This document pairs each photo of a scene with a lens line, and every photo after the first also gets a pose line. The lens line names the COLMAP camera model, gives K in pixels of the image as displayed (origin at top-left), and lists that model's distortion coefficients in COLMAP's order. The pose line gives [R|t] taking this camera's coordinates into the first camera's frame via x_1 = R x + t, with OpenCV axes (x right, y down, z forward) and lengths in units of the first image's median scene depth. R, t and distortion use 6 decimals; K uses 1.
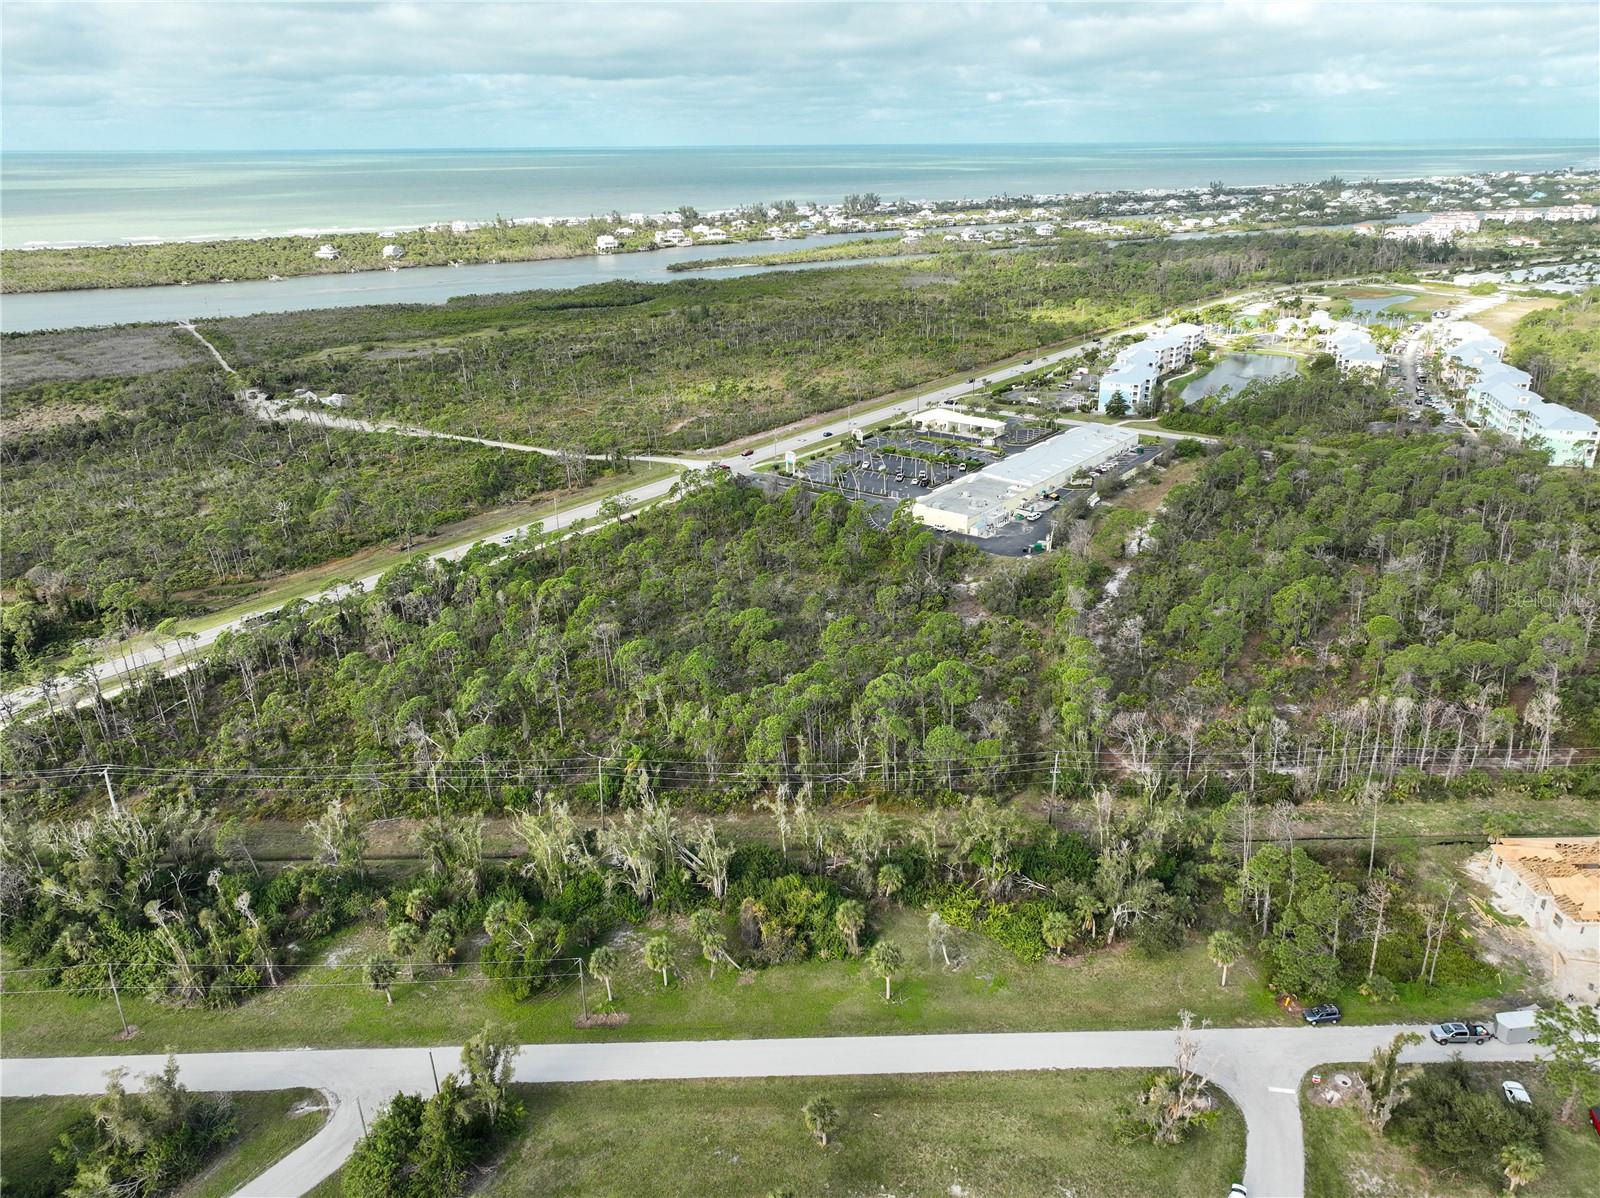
lens RADIAL K [[1135.6, 0, 805.3], [0, 1135.6, 598.9], [0, 0, 1]] dist [0.002361, 0.007950]
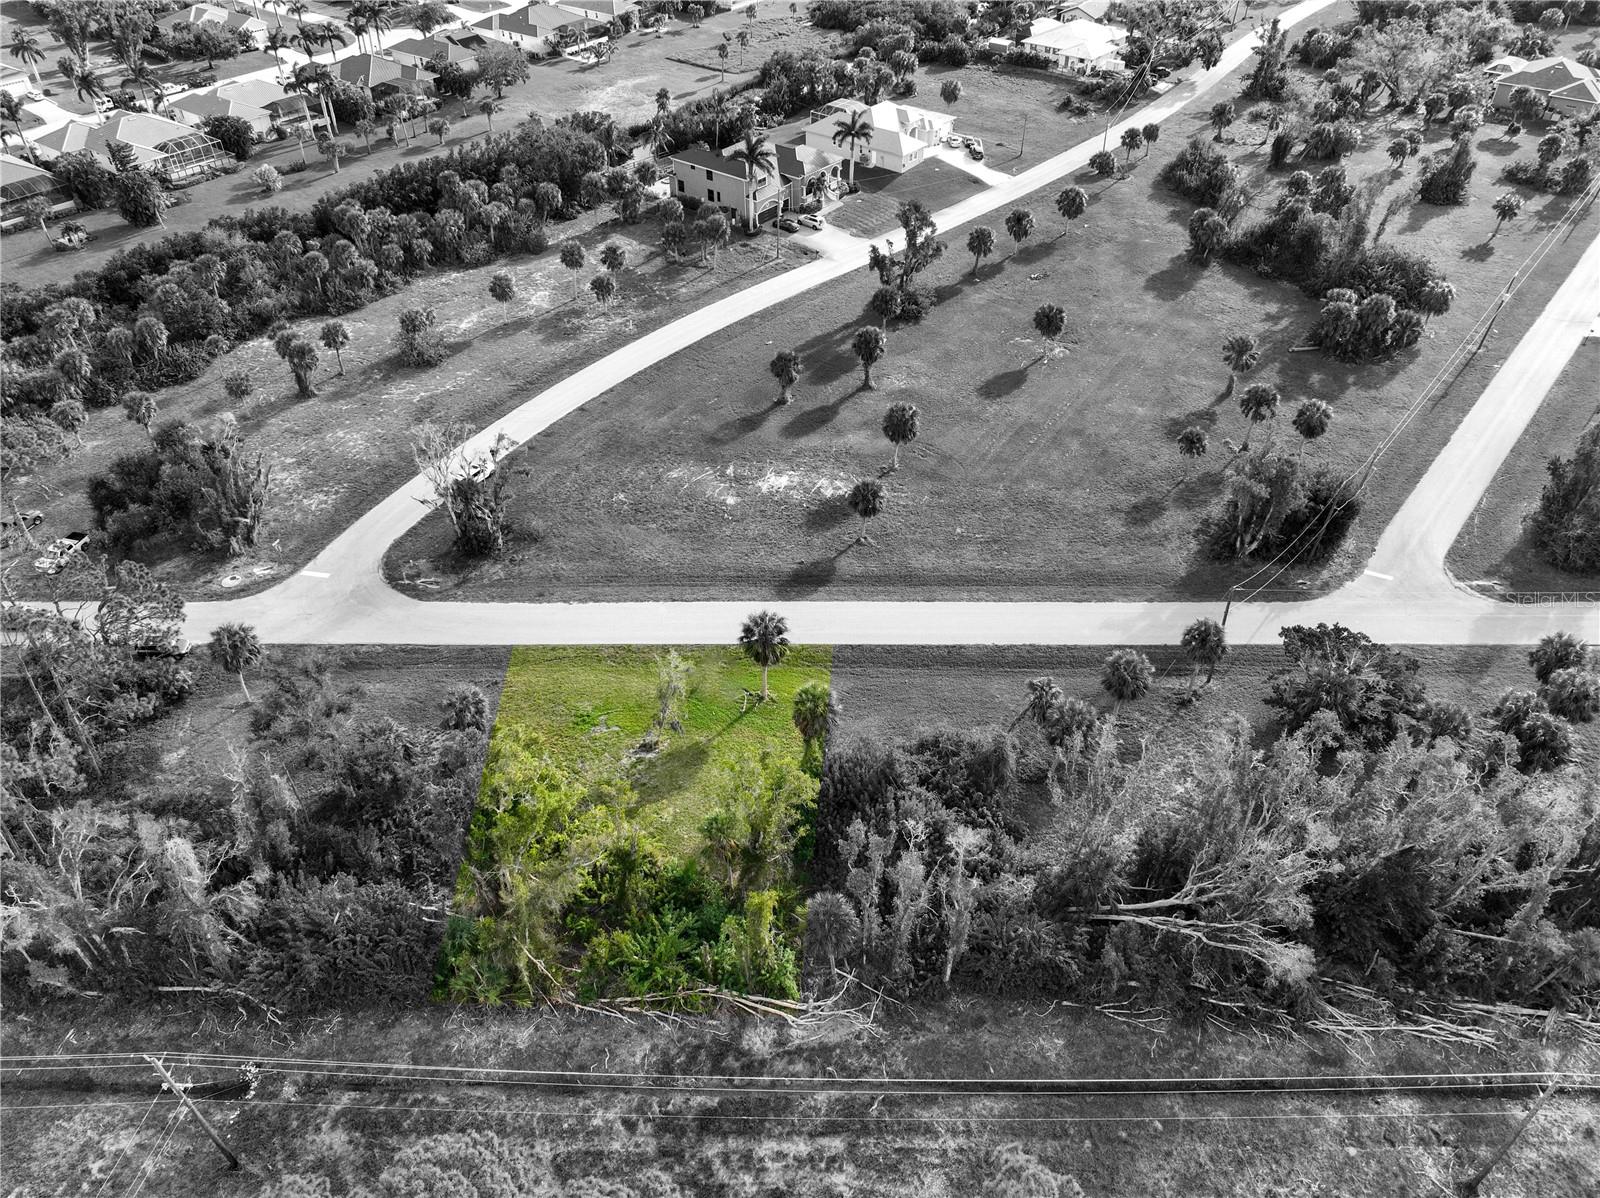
lens RADIAL K [[1135.6, 0, 805.3], [0, 1135.6, 598.9], [0, 0, 1]] dist [0.002361, 0.007950]
pose [[-0.999409, -0.008313, 0.033367, 0.010561], [0.025479, 0.472627, 0.880894, -0.098668], [-0.023093, 0.881223, -0.472136, 0.480235]]
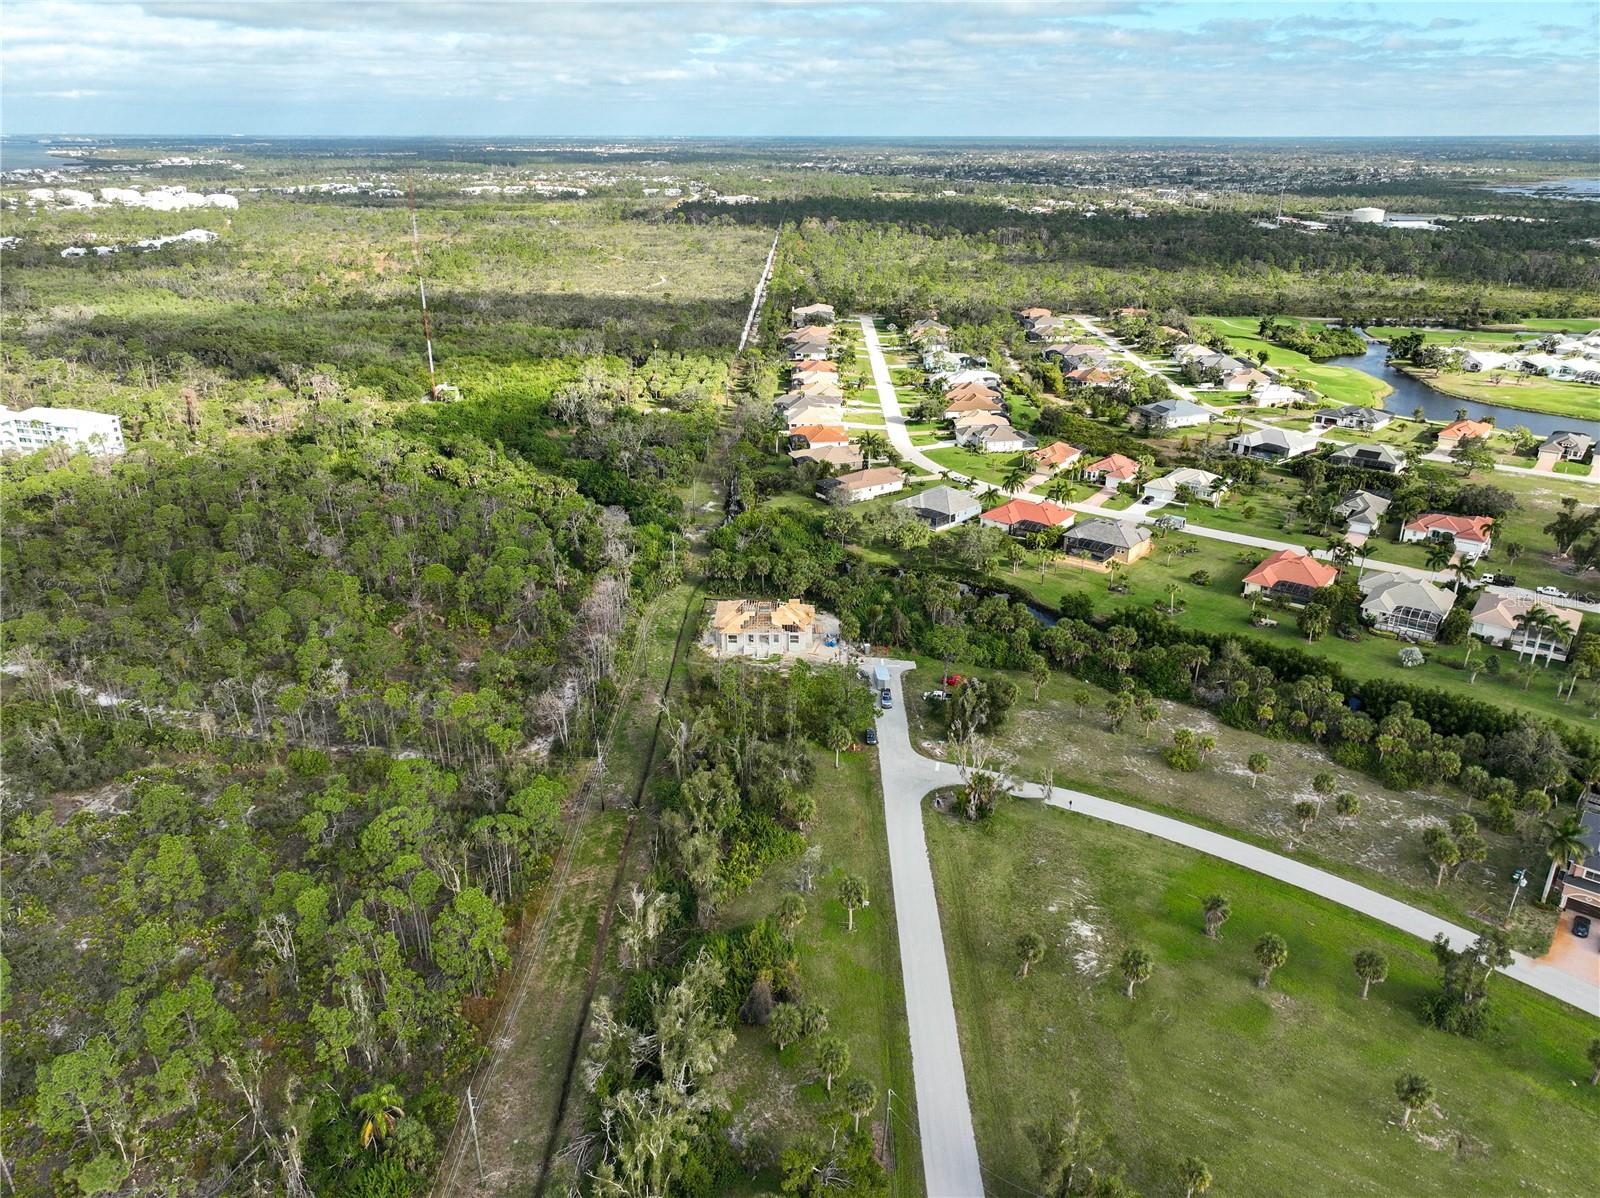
lens RADIAL K [[1126.9, 0, 805.0], [0, 1126.9, 637.1], [0, 0, 1]] dist [0.003132, 0.011314]
pose [[0.026381, -0.398862, 0.916632, -0.304208], [0.371525, 0.855182, 0.361430, -0.110091], [-0.928048, 0.331017, 0.170748, 0.290943]]
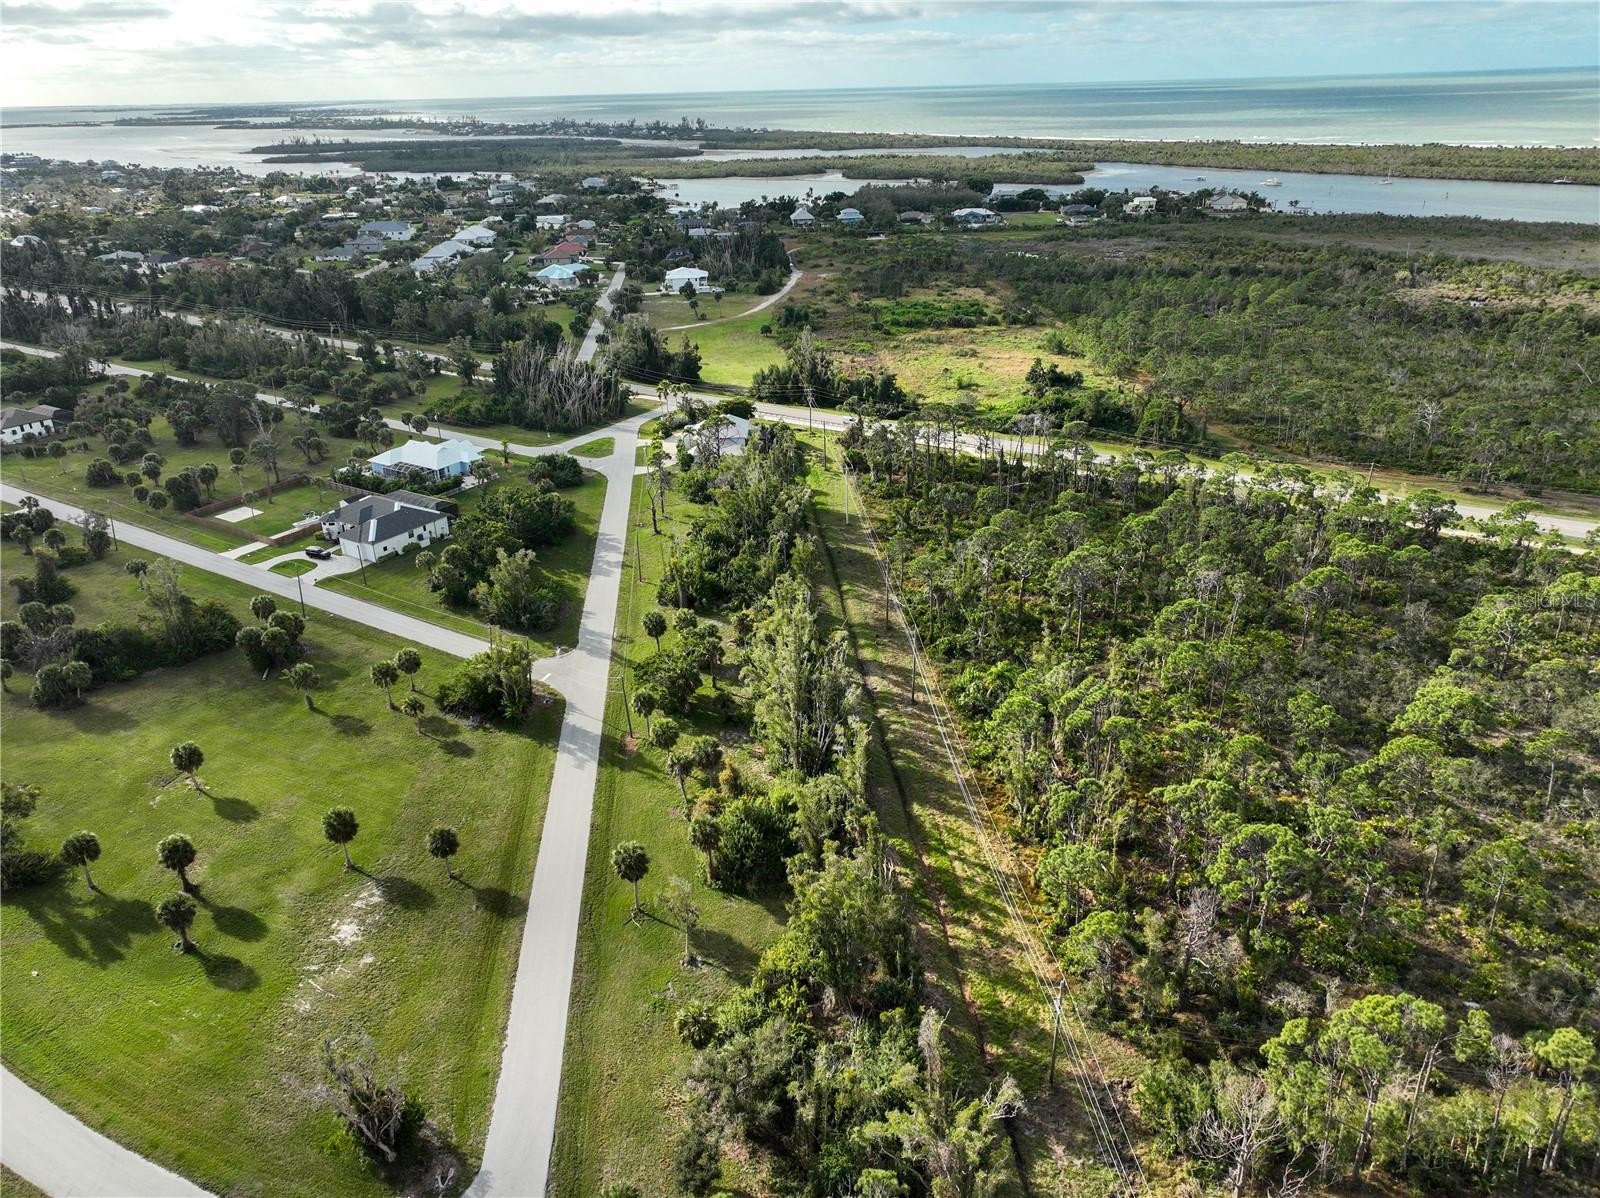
lens RADIAL K [[1117.5, 0, 805.0], [0, 1117.5, 603.0], [0, 0, 1]] dist [-0.004083, 0.020041]
pose [[0.079085, 0.424136, -0.902139, 0.293574], [-0.350627, 0.858982, 0.373109, -0.086340], [0.933170, 0.286807, 0.216646, 0.328387]]
